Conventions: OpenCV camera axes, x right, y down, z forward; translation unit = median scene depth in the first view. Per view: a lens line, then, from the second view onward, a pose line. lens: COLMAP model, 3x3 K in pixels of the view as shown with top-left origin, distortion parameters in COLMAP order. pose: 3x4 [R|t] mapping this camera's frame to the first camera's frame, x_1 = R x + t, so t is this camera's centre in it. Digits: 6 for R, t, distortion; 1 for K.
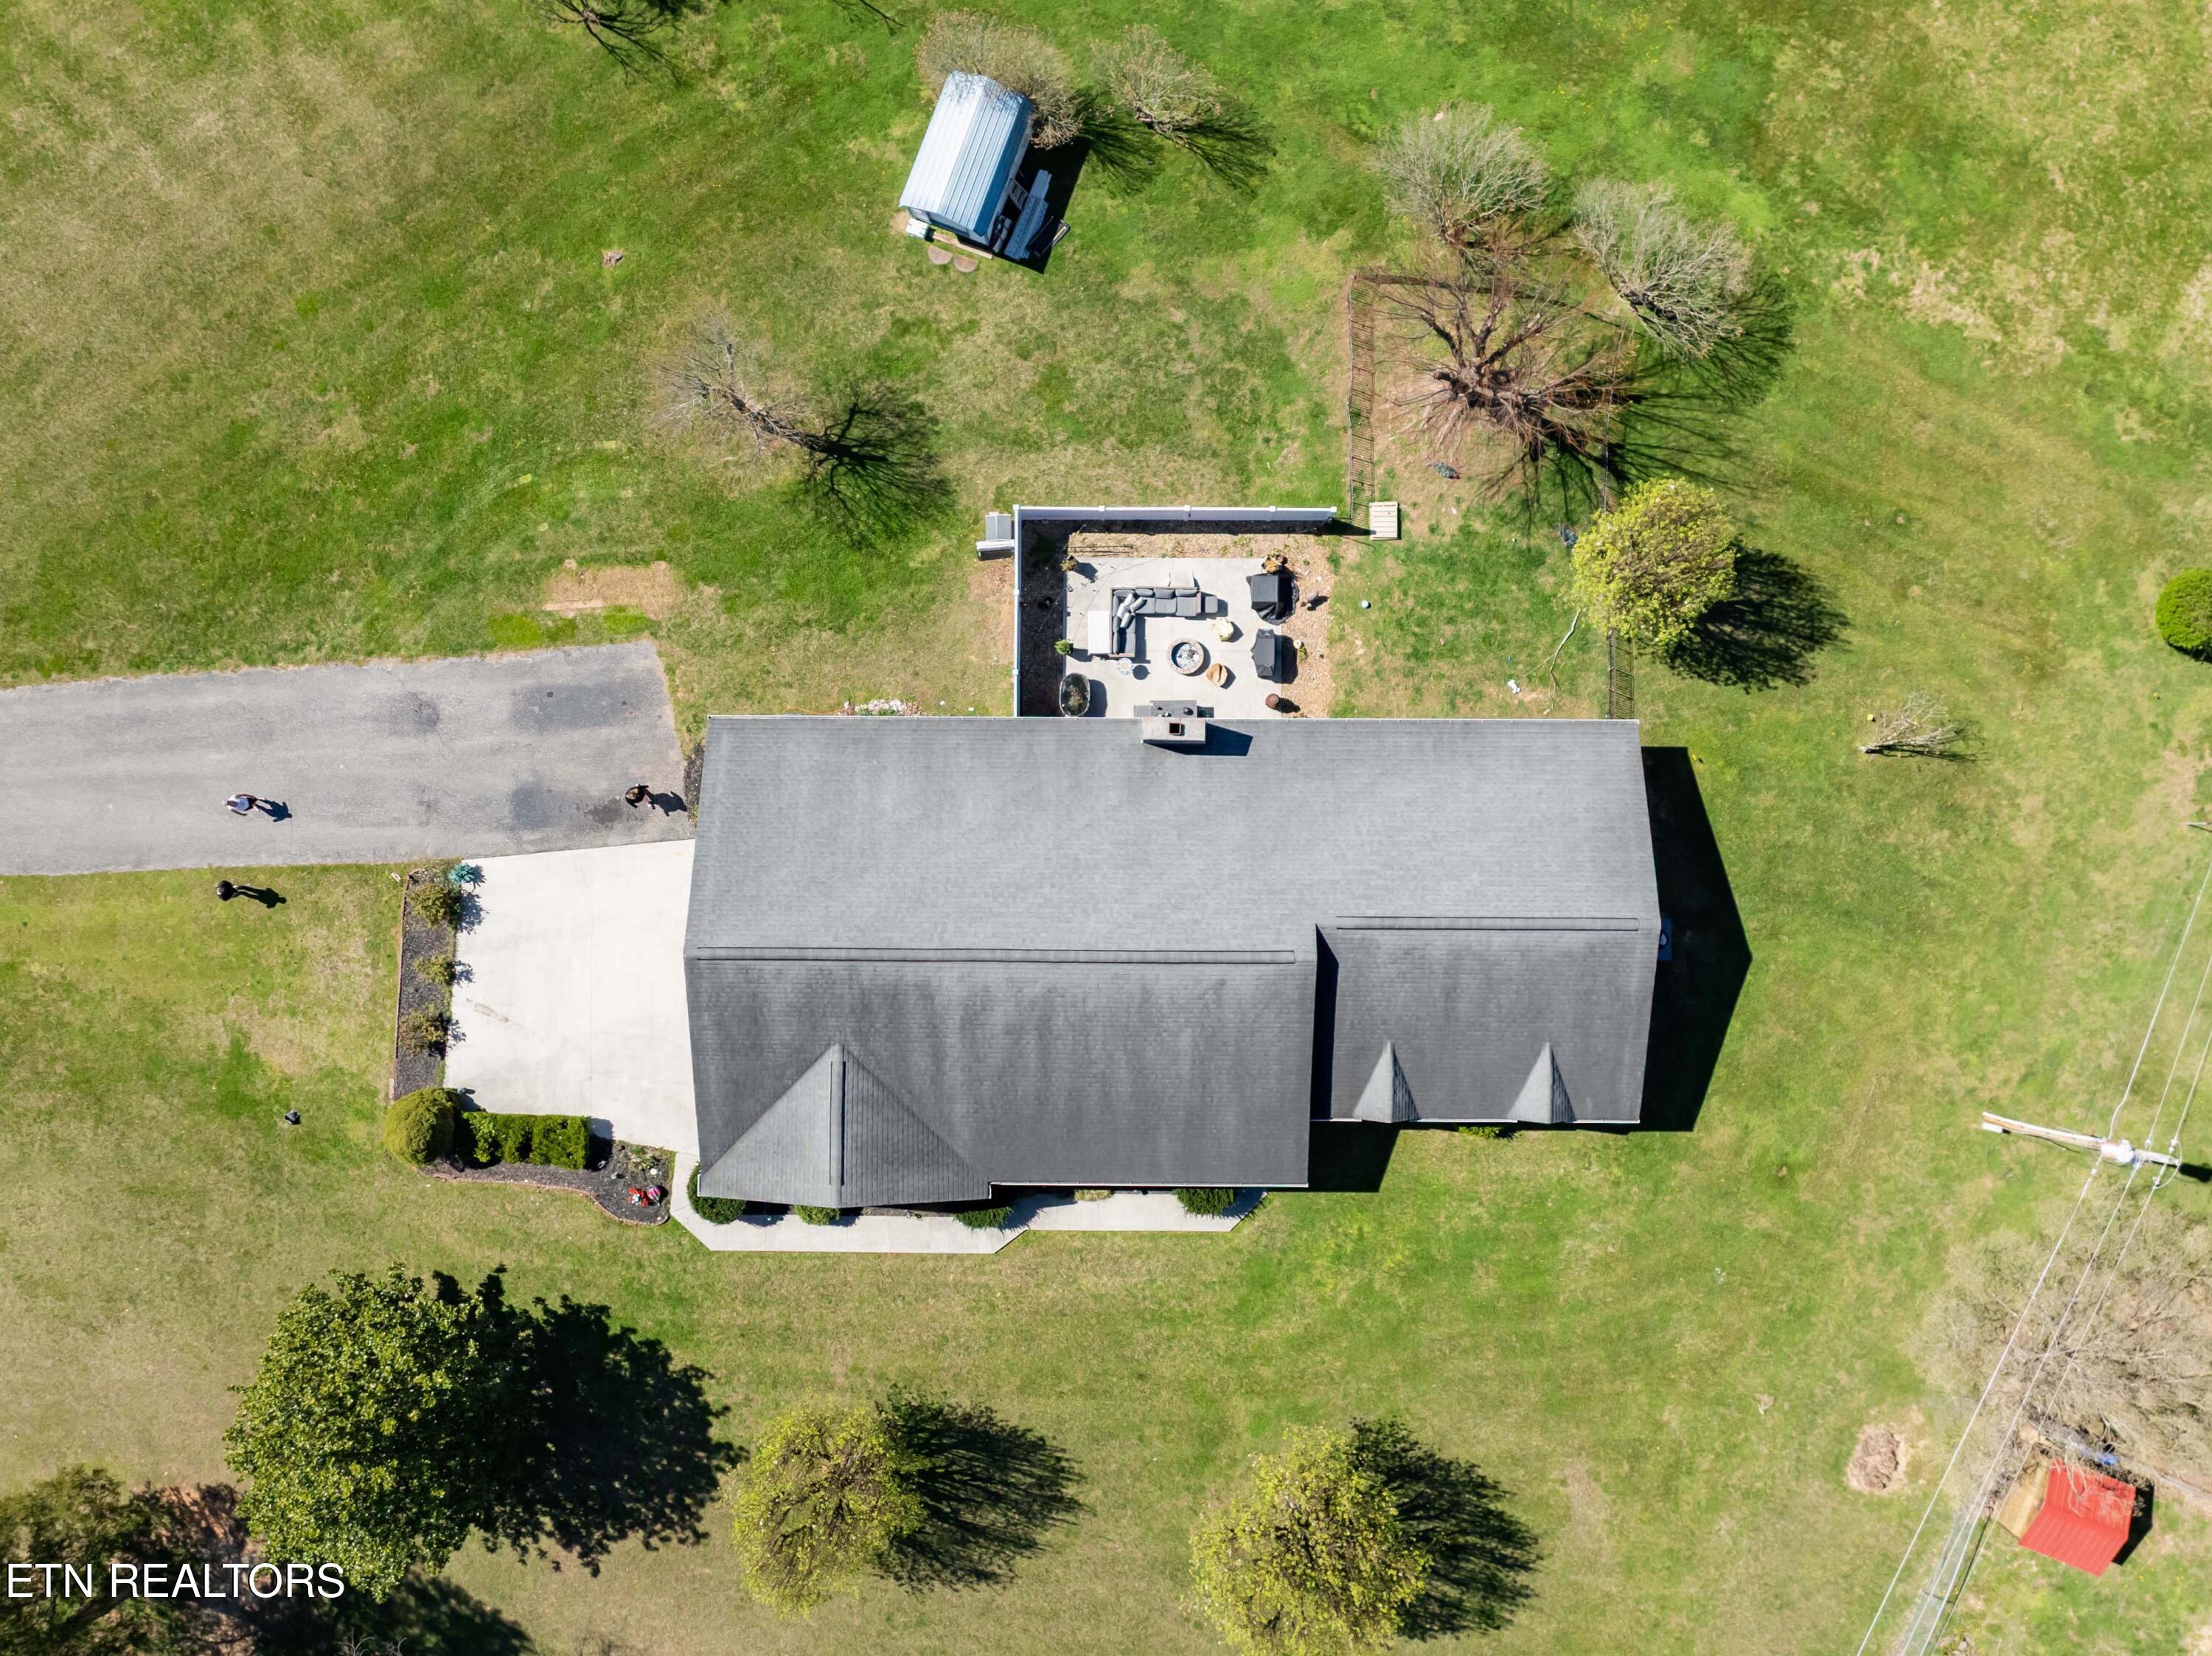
lens RADIAL K [[1844.7, 0, 1106.0], [0, 1844.7, 828.0], [0, 0, 1]] dist [-0.017988, -0.008371]
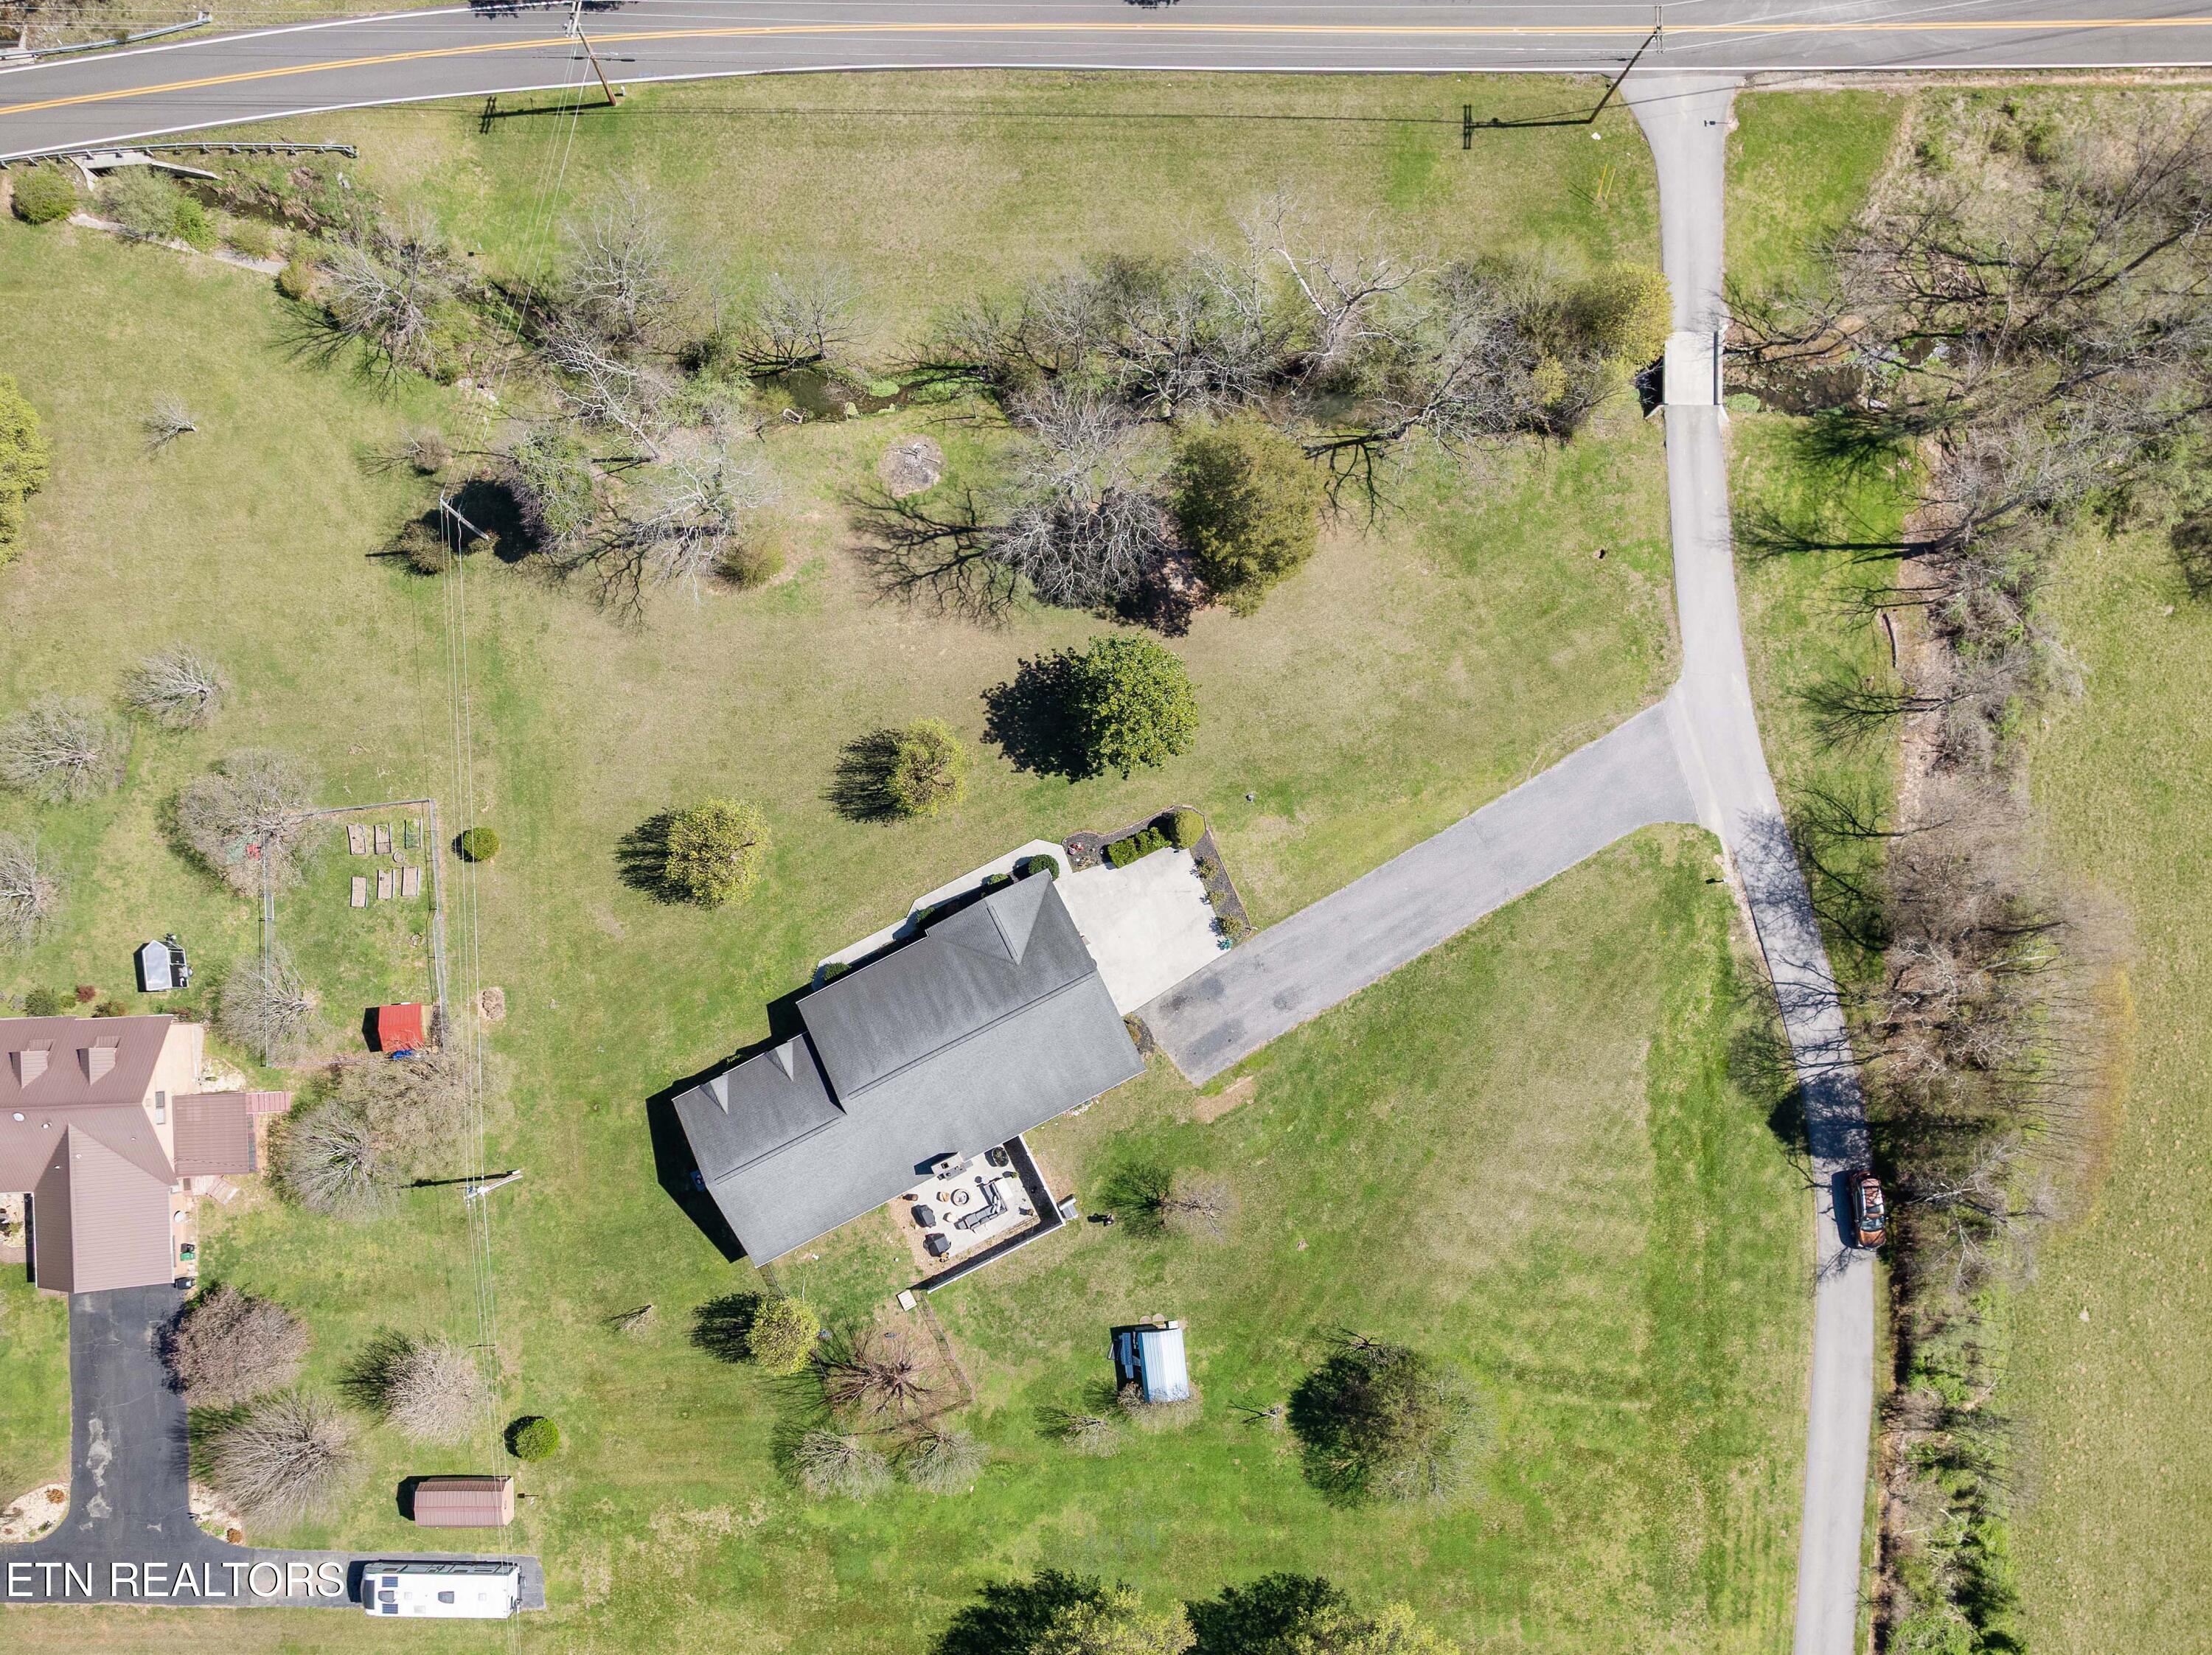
lens RADIAL K [[1947.8, 0, 1080.8], [0, 1947.8, 920.2], [0, 0, 1]] dist [0.005492, -0.068848]
pose [[-0.889806, 0.456316, 0.004602, -0.228769], [-0.455496, -0.888730, 0.051787, 0.010325], [0.027721, 0.043984, 0.998648, -1.205931]]
